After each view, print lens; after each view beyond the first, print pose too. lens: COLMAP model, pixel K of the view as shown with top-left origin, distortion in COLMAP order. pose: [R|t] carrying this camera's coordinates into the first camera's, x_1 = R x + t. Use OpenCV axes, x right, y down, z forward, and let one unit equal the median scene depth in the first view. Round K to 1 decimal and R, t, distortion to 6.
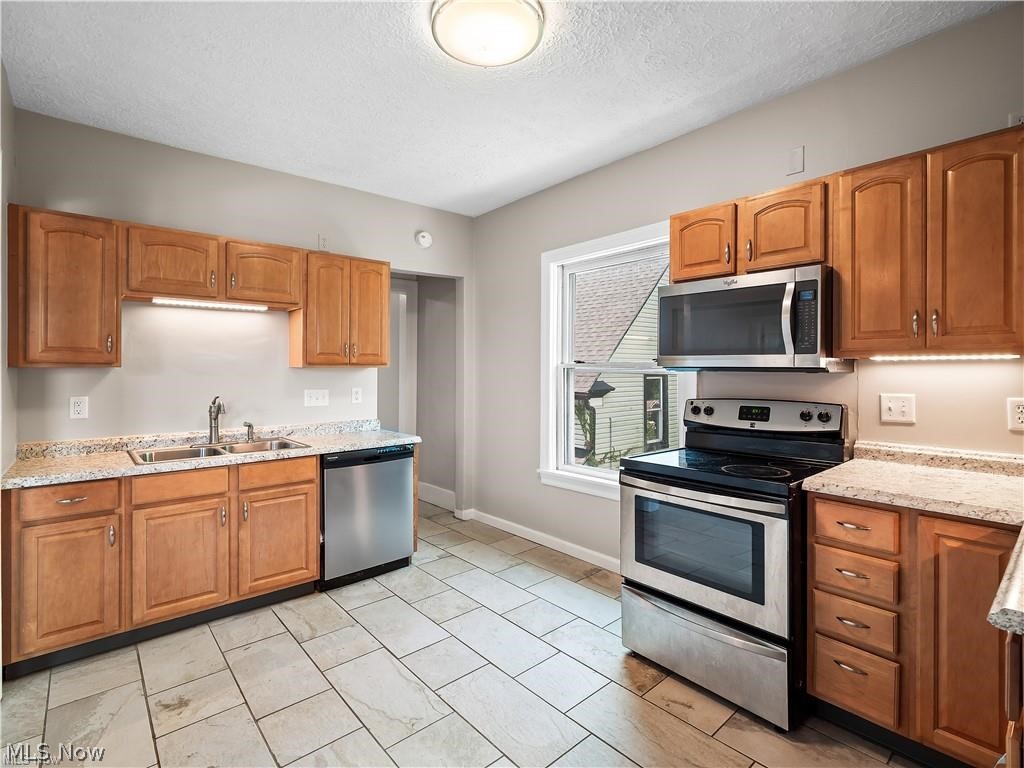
lens RADIAL K [[501.3, 0, 515.7], [0, 501.3, 373.0], [0, 0, 1]] dist [0.005227, -0.001001]
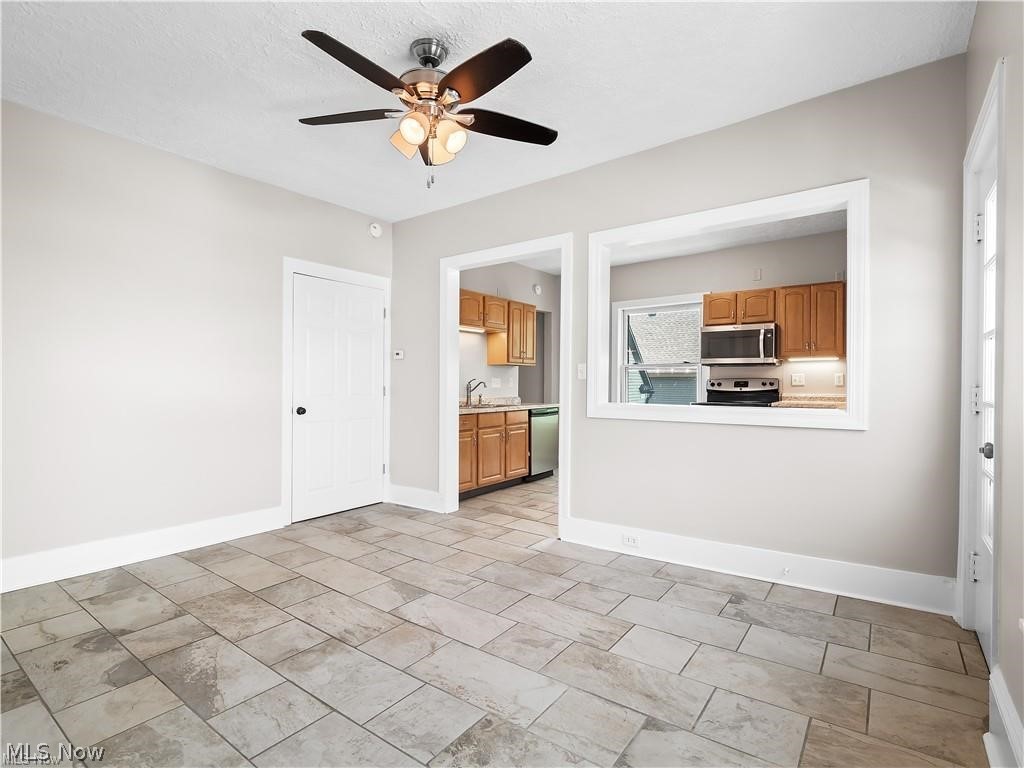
lens RADIAL K [[501.3, 0, 508.9], [0, 501.3, 388.0], [0, 0, 1]] dist [0.005227, -0.001001]
pose [[0.977586, 0.000844, 0.210533, -1.124667], [-0.000685, 0.999999, -0.000829, 0.108496], [-0.210534, 0.000666, 0.977586, -1.095555]]
